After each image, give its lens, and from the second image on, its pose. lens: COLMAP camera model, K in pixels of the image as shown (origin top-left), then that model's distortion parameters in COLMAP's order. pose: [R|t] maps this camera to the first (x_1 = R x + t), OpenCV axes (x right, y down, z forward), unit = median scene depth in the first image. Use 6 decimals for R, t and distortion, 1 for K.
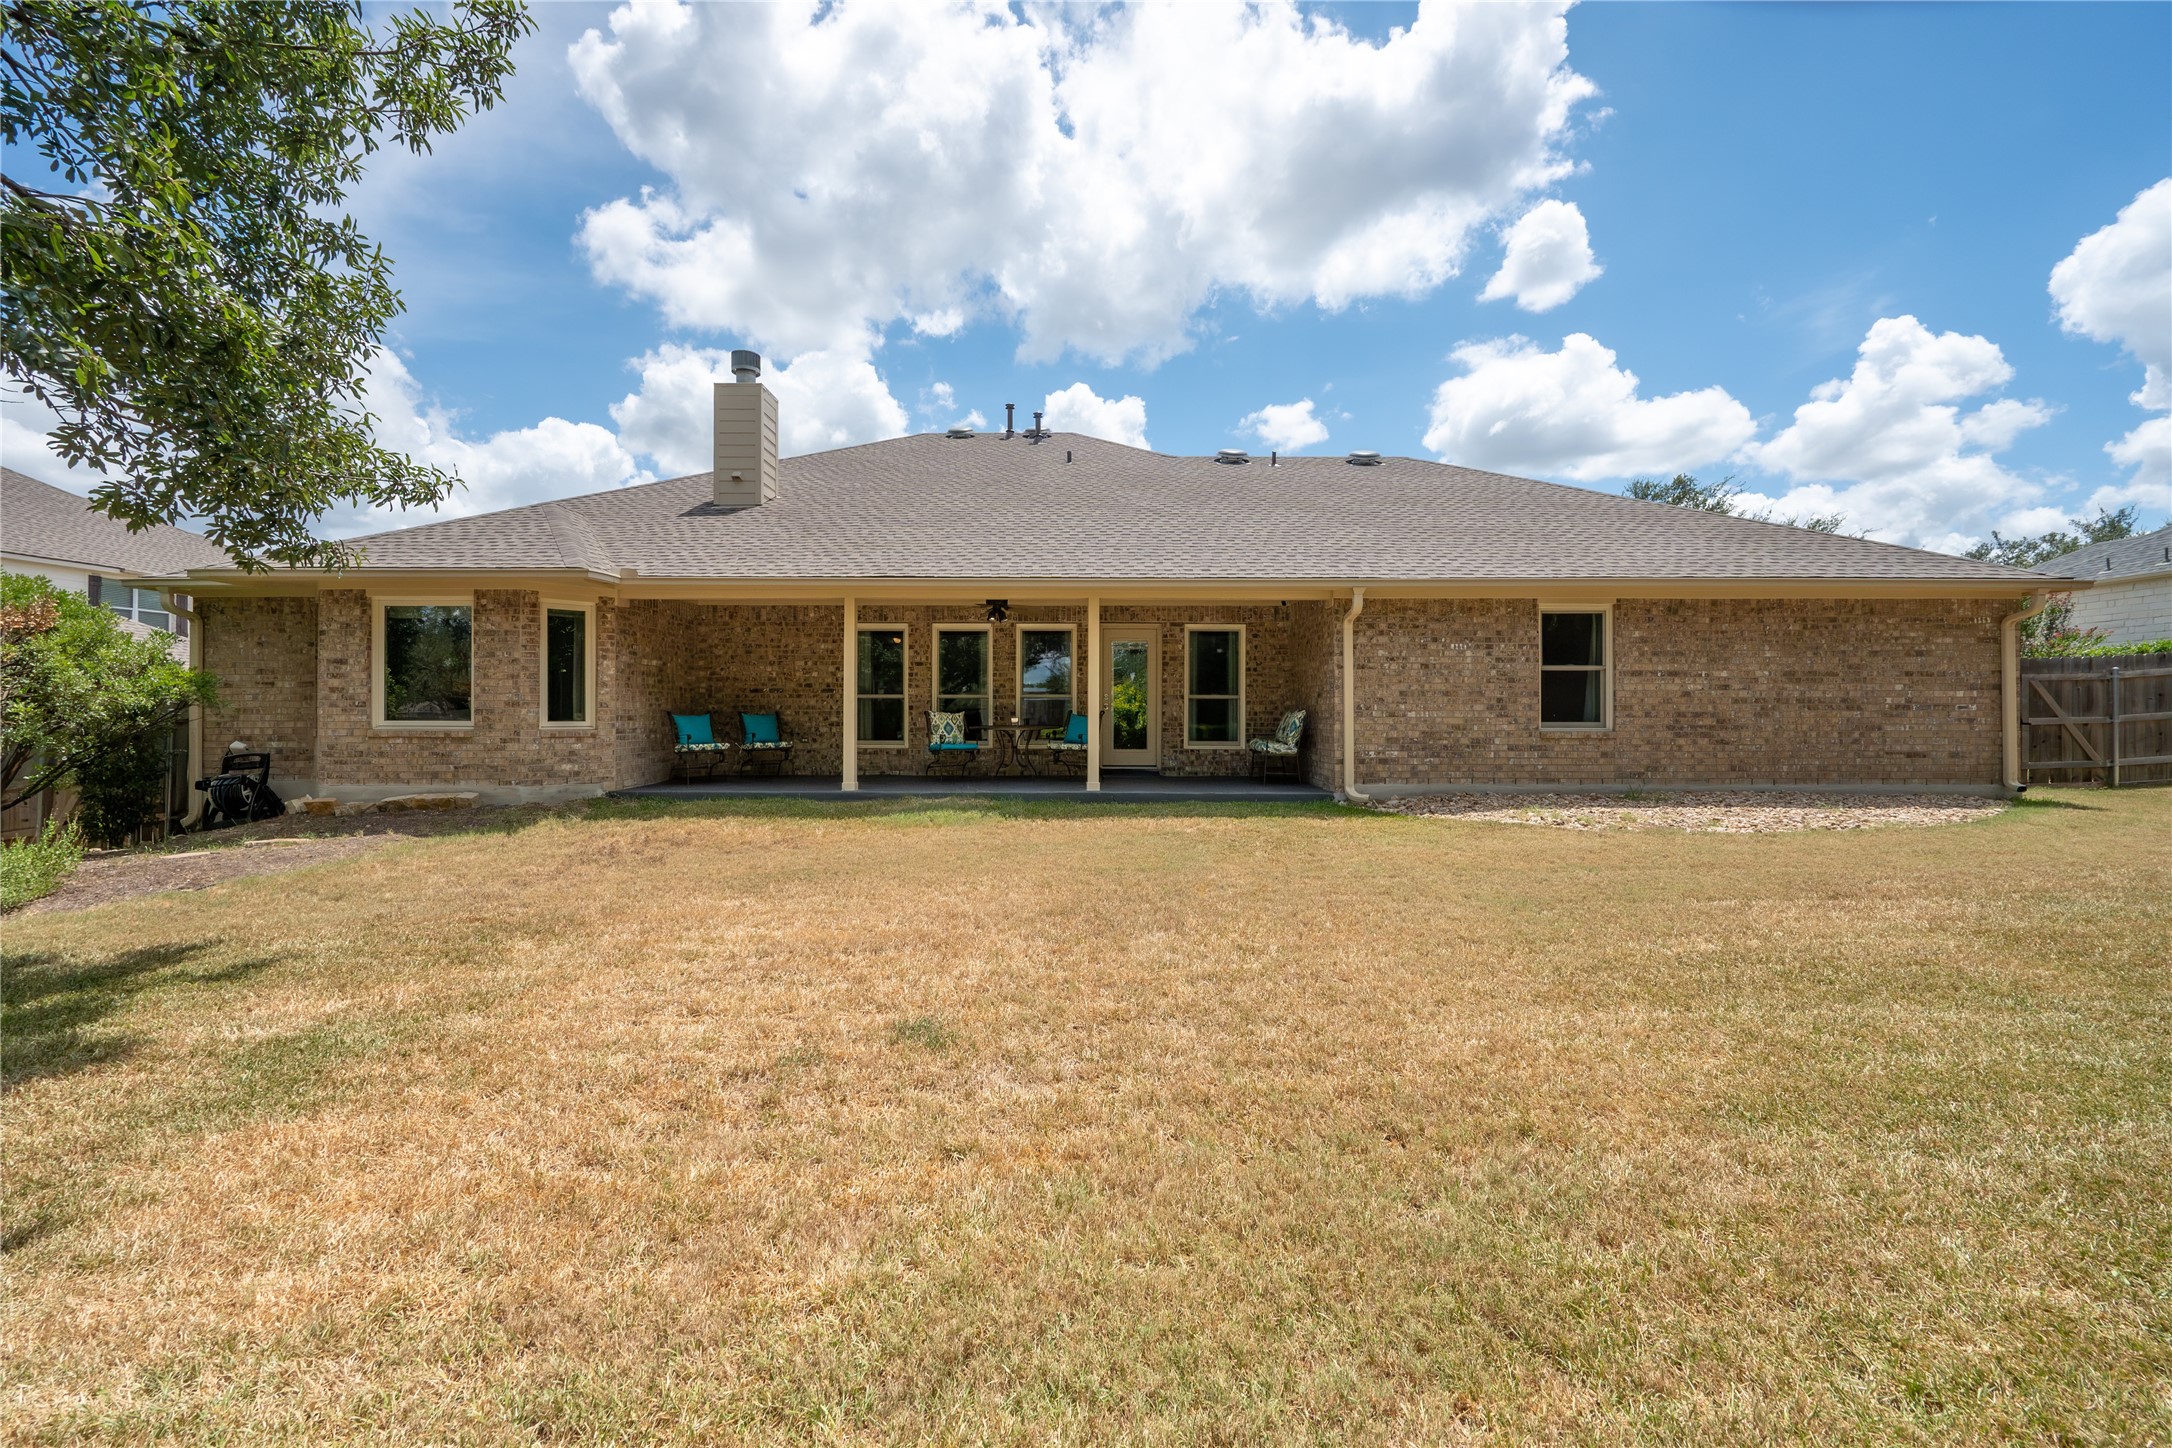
lens RADIAL K [[846.3, 0, 1090.2], [0, 846.3, 730.4], [0, 0, 1]] dist [-0.014108, 0.000034]
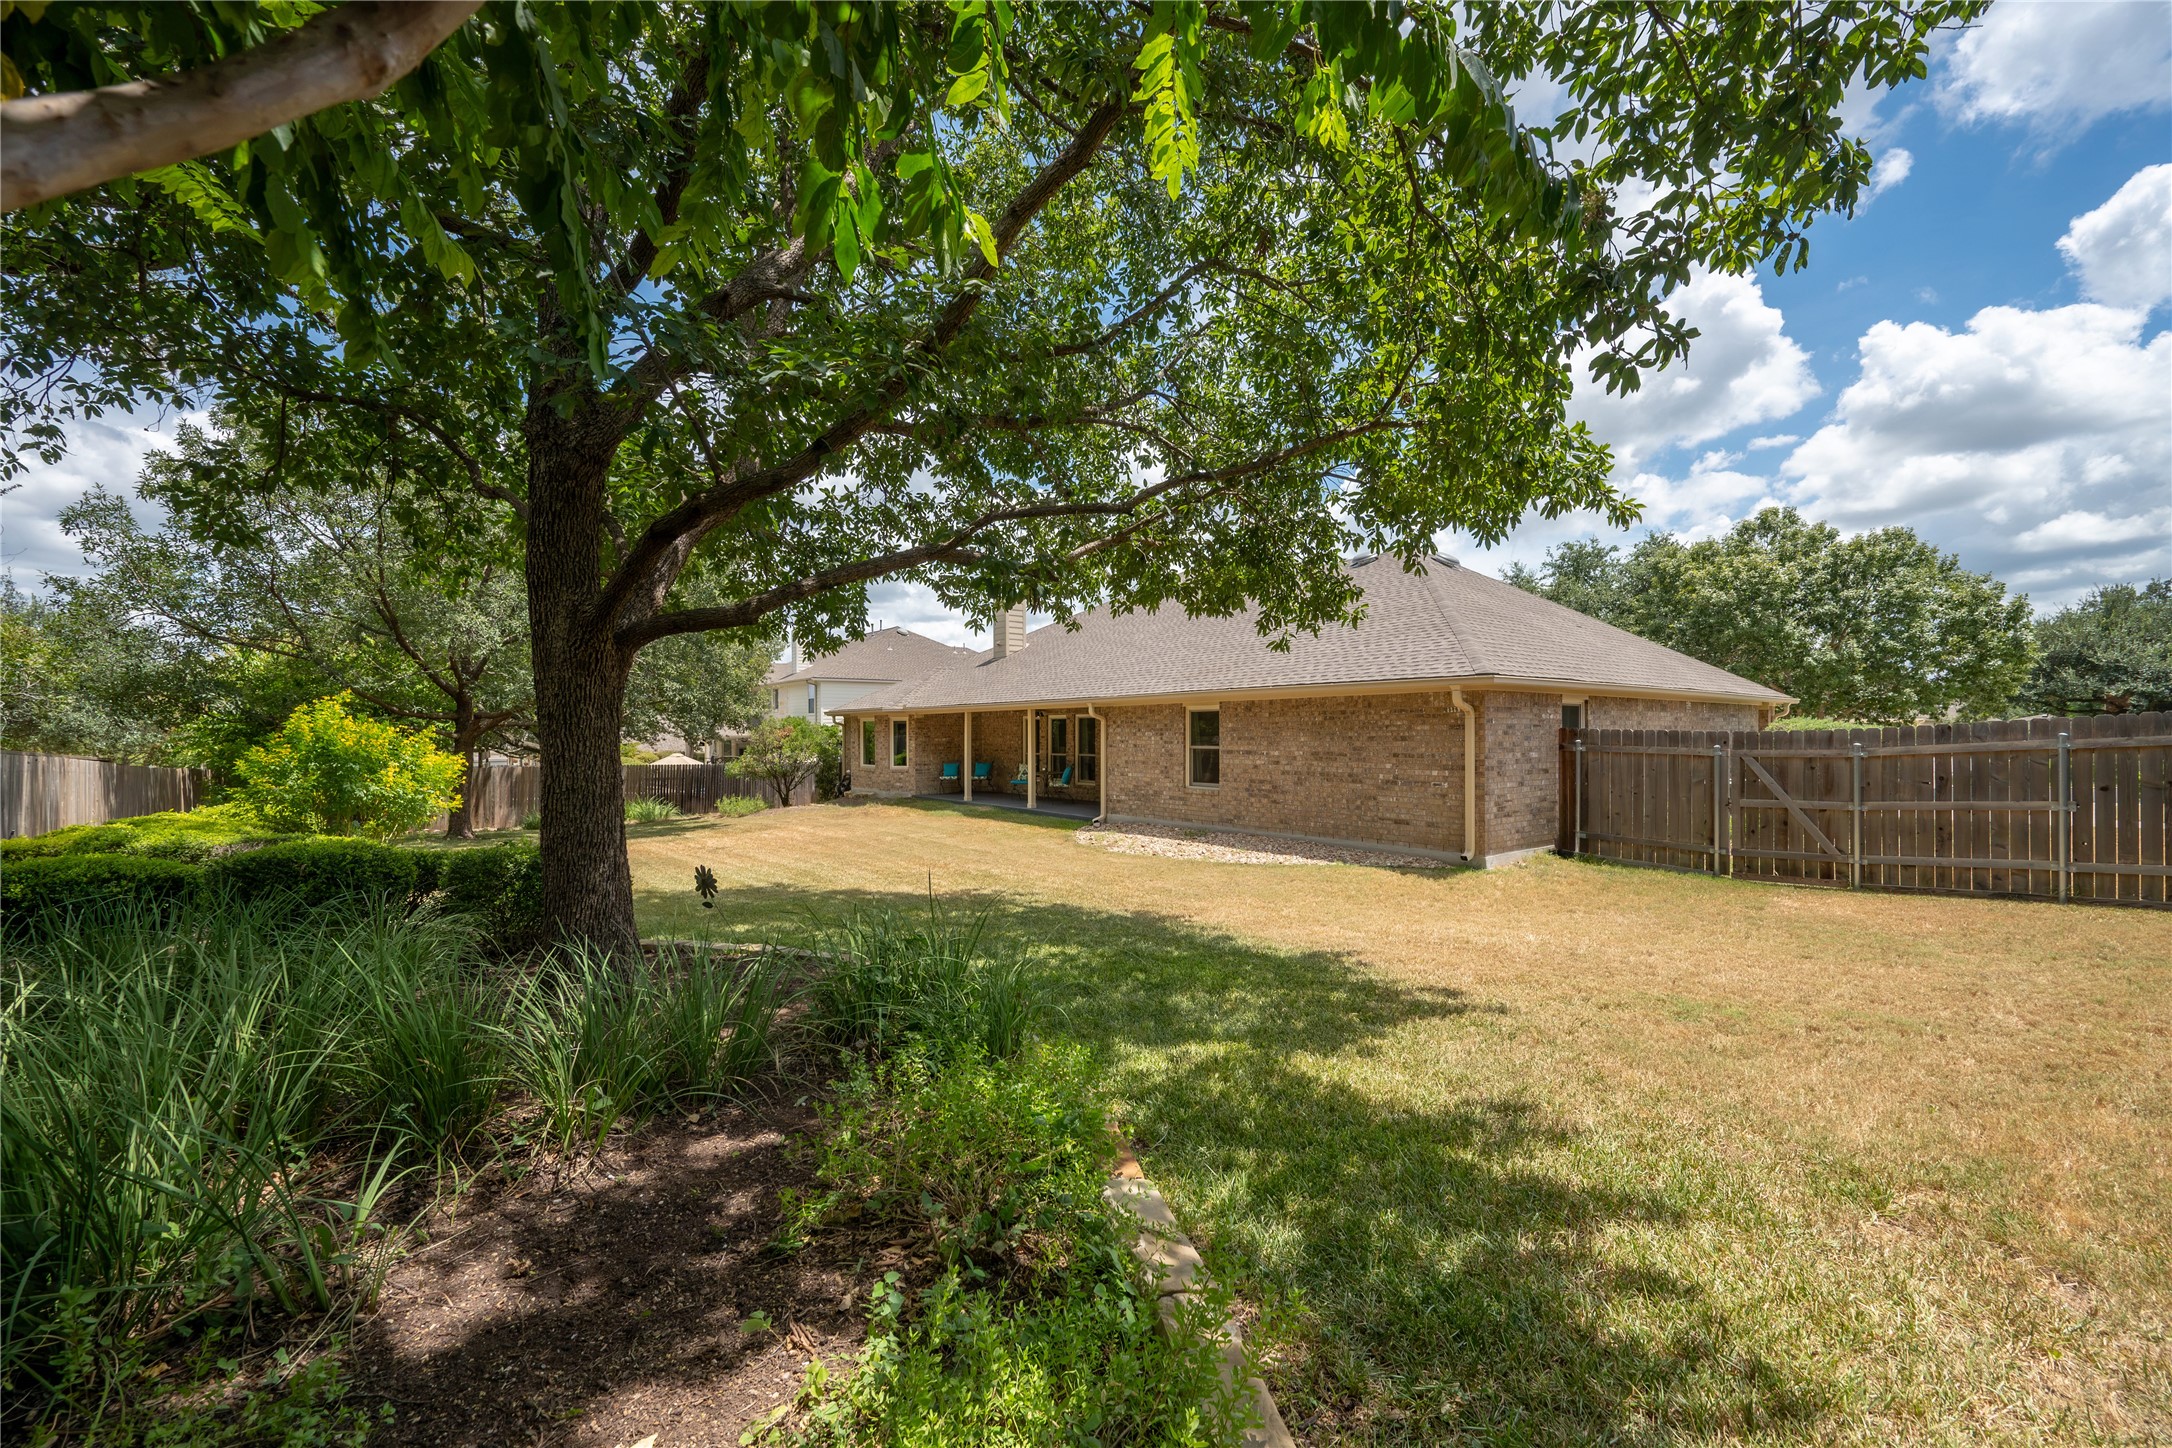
lens RADIAL K [[846.3, 0, 1090.2], [0, 846.3, 730.4], [0, 0, 1]] dist [-0.014108, 0.000034]
pose [[0.628875, -0.006776, -0.777477, 1.651645], [-0.010921, 0.999786, -0.017547, -0.077018], [0.777429, 0.019526, 0.628667, -0.124953]]
